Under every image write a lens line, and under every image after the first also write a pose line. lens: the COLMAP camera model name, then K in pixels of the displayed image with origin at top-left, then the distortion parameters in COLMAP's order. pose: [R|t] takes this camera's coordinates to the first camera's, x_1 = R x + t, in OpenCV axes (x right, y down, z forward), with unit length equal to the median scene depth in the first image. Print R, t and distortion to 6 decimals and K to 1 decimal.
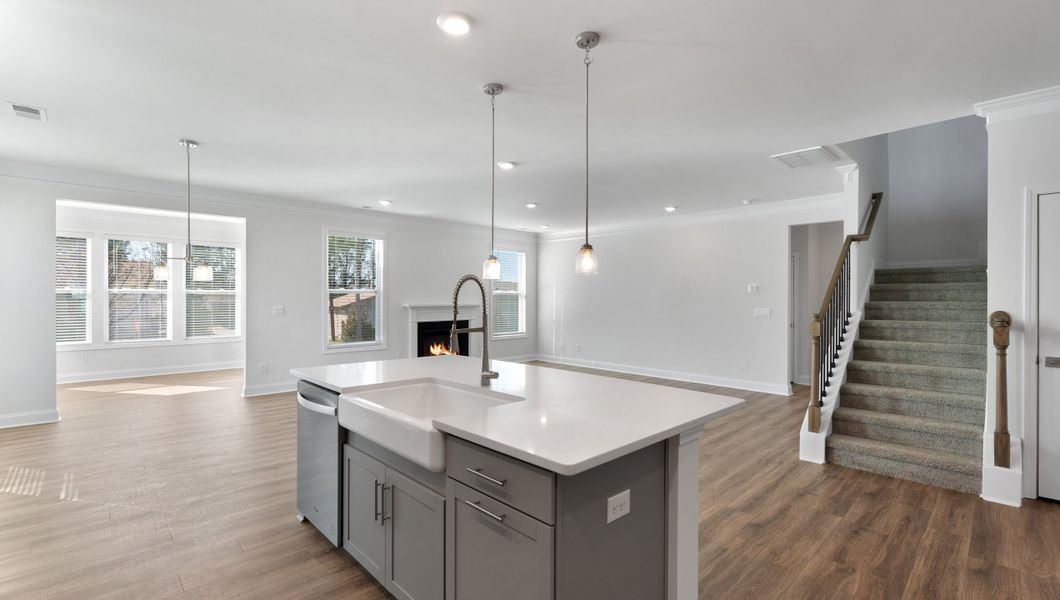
lens RADIAL K [[461.4, 0, 528.5], [0, 461.4, 298.0], [0, 0, 1]] dist [-0.008233, -0.000261]
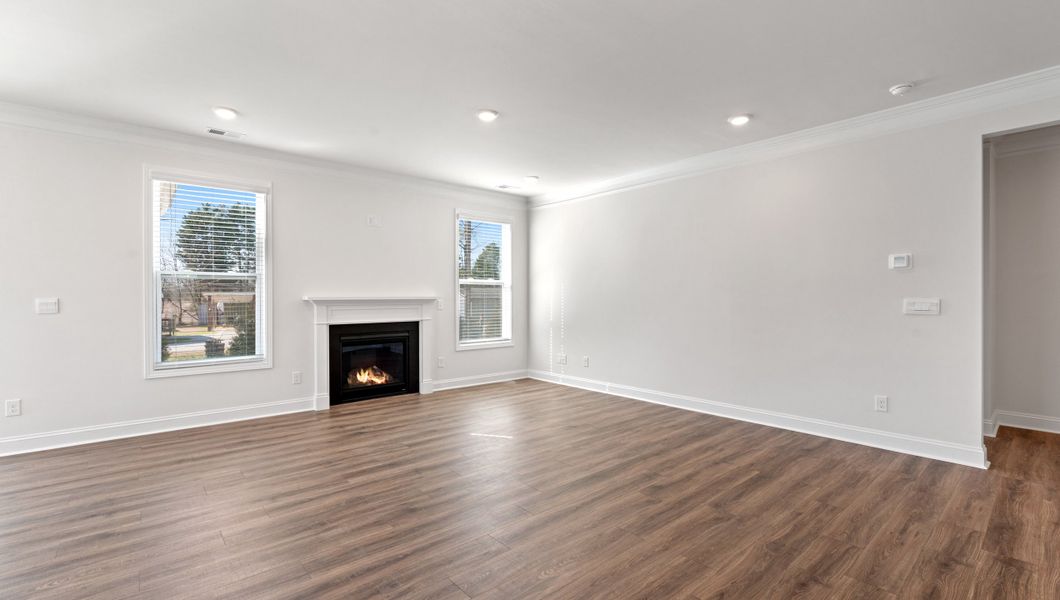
lens RADIAL K [[461.4, 0, 529.1], [0, 461.4, 297.4], [0, 0, 1]] dist [-0.008233, -0.000261]
pose [[0.998596, -0.005430, -0.052694, 0.109997], [0.005354, 0.999984, -0.001577, 0.026177], [0.052702, 0.001292, 0.998609, 0.579950]]
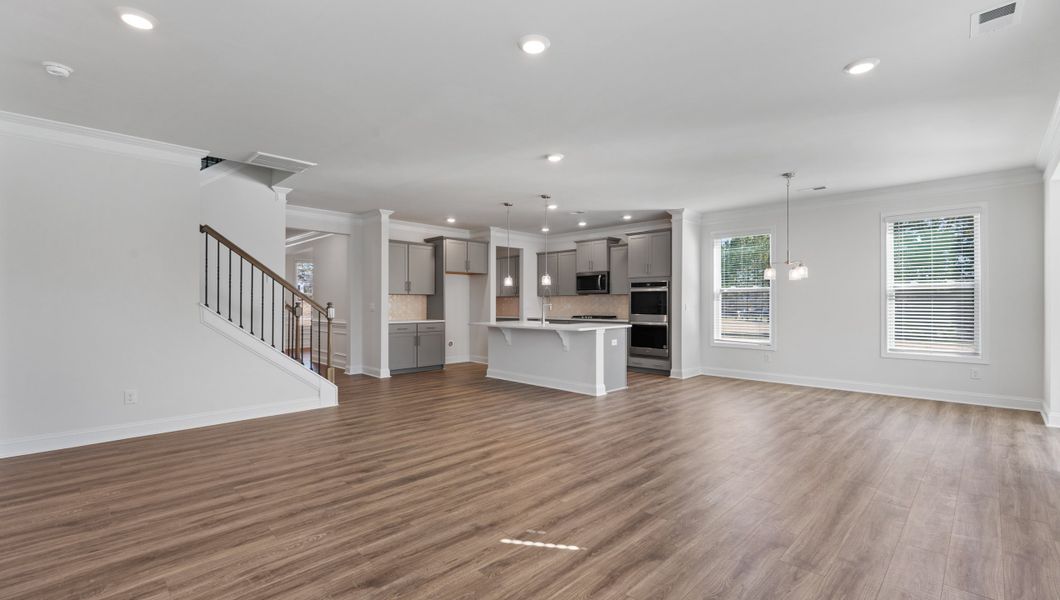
lens RADIAL K [[461.4, 0, 534.5], [0, 461.4, 299.4], [0, 0, 1]] dist [-0.008233, -0.000261]
pose [[-0.999634, -0.002978, -0.026870, 0.019930], [-0.002749, 0.999960, -0.008561, 0.026454], [0.026895, -0.008484, -0.999602, 1.809033]]
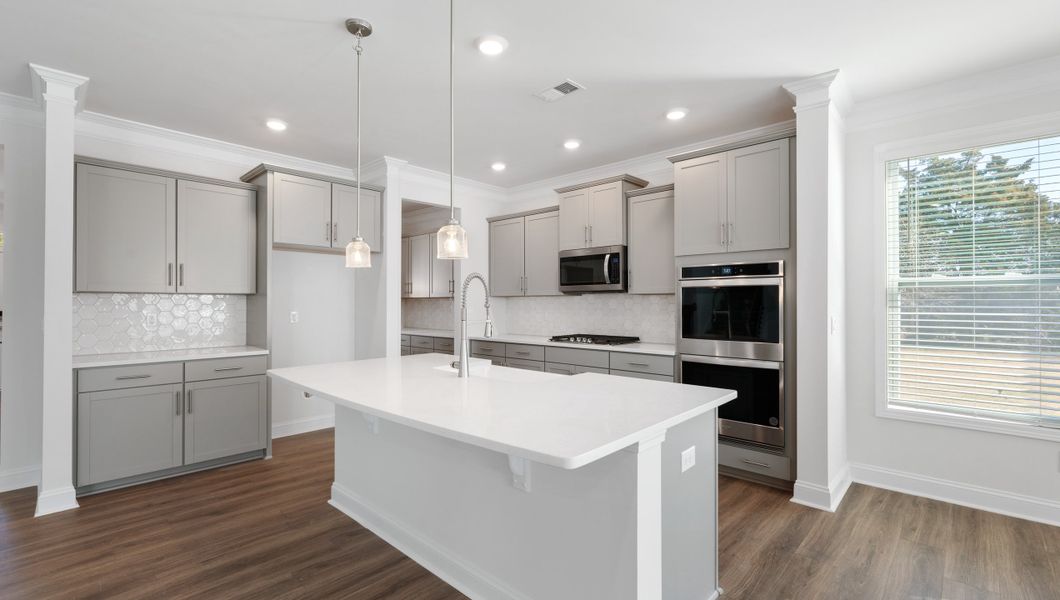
lens RADIAL K [[461.4, 0, 531.0], [0, 461.4, 302.0], [0, 0, 1]] dist [-0.008233, -0.000261]
pose [[-0.998538, -0.002785, -0.053990, -0.085550], [-0.002513, 0.999984, -0.005095, 0.011856], [0.054003, -0.004952, -0.998528, 0.929274]]
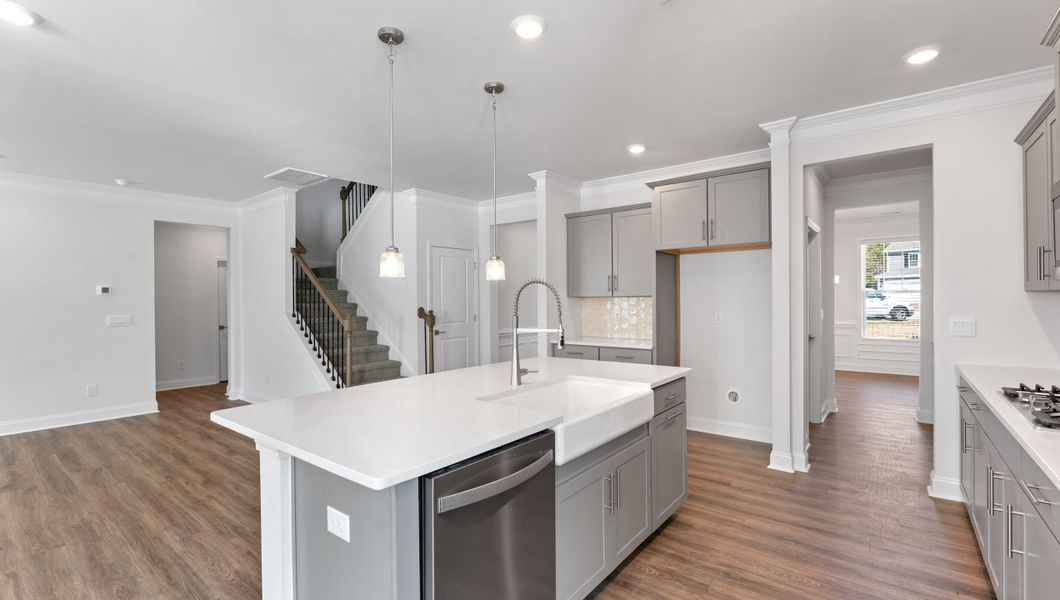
lens RADIAL K [[461.4, 0, 532.3], [0, 461.4, 302.8], [0, 0, 1]] dist [-0.008233, -0.000261]
pose [[-0.134861, -0.008777, 0.990826, -0.507381], [0.007770, 0.999921, 0.009915, -0.002013], [-0.990834, 0.009036, -0.134782, 0.499981]]
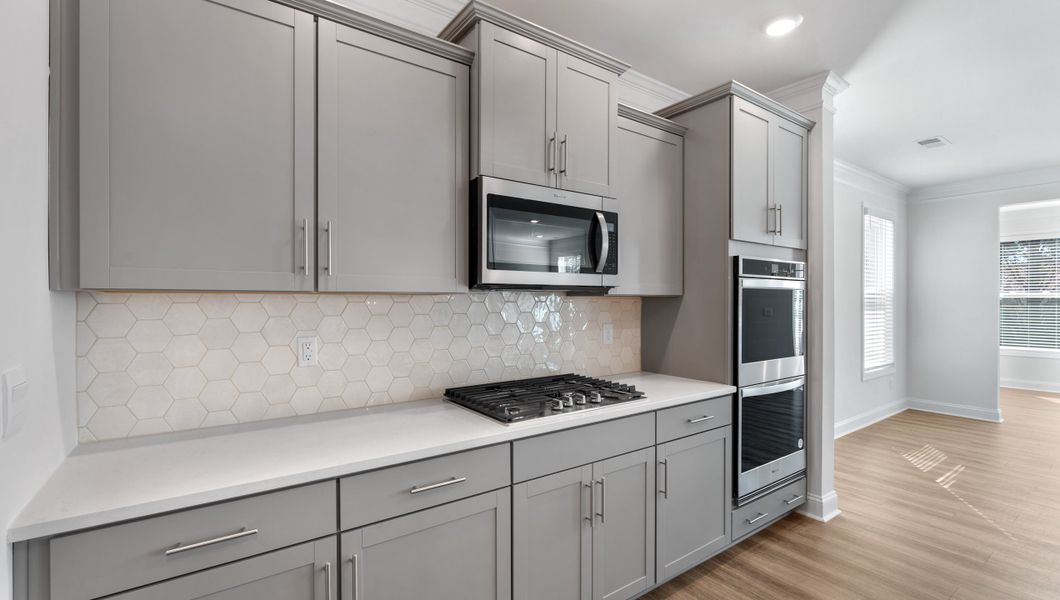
lens RADIAL K [[461.4, 0, 528.6], [0, 461.4, 305.1], [0, 0, 1]] dist [-0.008233, -0.000261]
pose [[-0.148649, 0.006767, -0.988867, 0.139838], [-0.001280, 0.999974, 0.007036, -0.000242], [0.988889, 0.002311, -0.148636, 0.103618]]
